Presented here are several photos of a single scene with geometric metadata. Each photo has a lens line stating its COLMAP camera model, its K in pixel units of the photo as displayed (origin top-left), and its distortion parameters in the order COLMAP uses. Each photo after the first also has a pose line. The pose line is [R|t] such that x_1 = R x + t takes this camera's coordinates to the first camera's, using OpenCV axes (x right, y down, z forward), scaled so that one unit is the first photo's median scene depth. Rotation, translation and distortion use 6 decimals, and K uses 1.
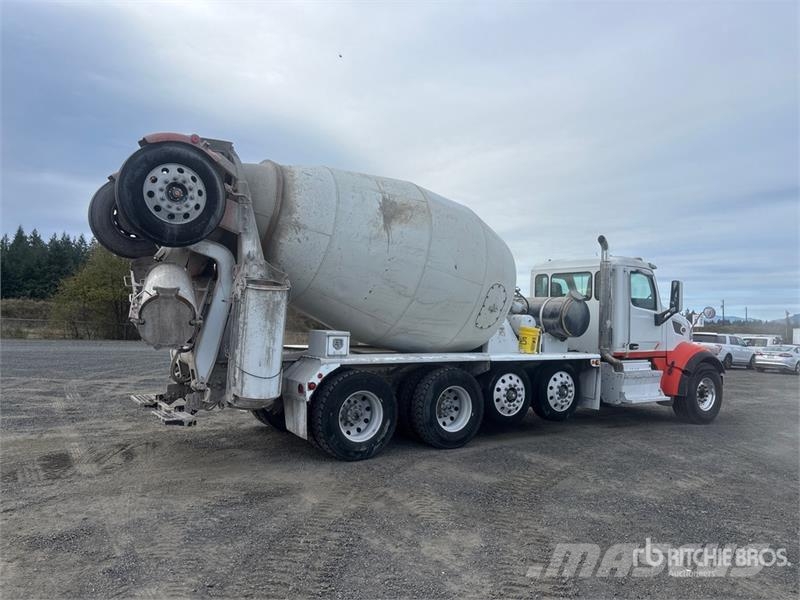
lens RADIAL K [[575.6, 0, 402.6], [0, 575.6, 285.7], [0, 0, 1]] dist [0.052278, -0.000606]
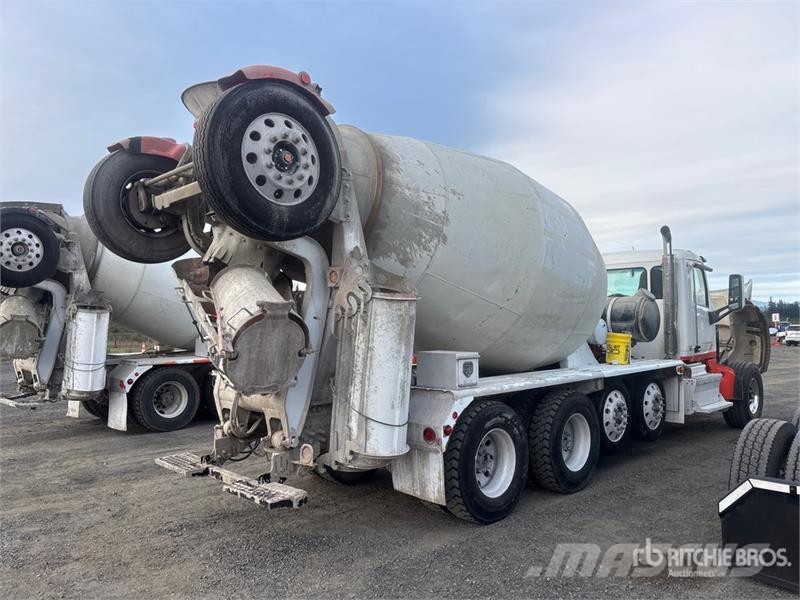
lens RADIAL K [[575.6, 0, 402.6], [0, 575.6, 285.7], [0, 0, 1]] dist [0.052278, -0.000606]
pose [[0.981783, -0.029848, 0.187647, -0.338455], [0.031230, 0.999502, -0.004414, -0.006459], [-0.187422, 0.010193, 0.982227, 0.289779]]
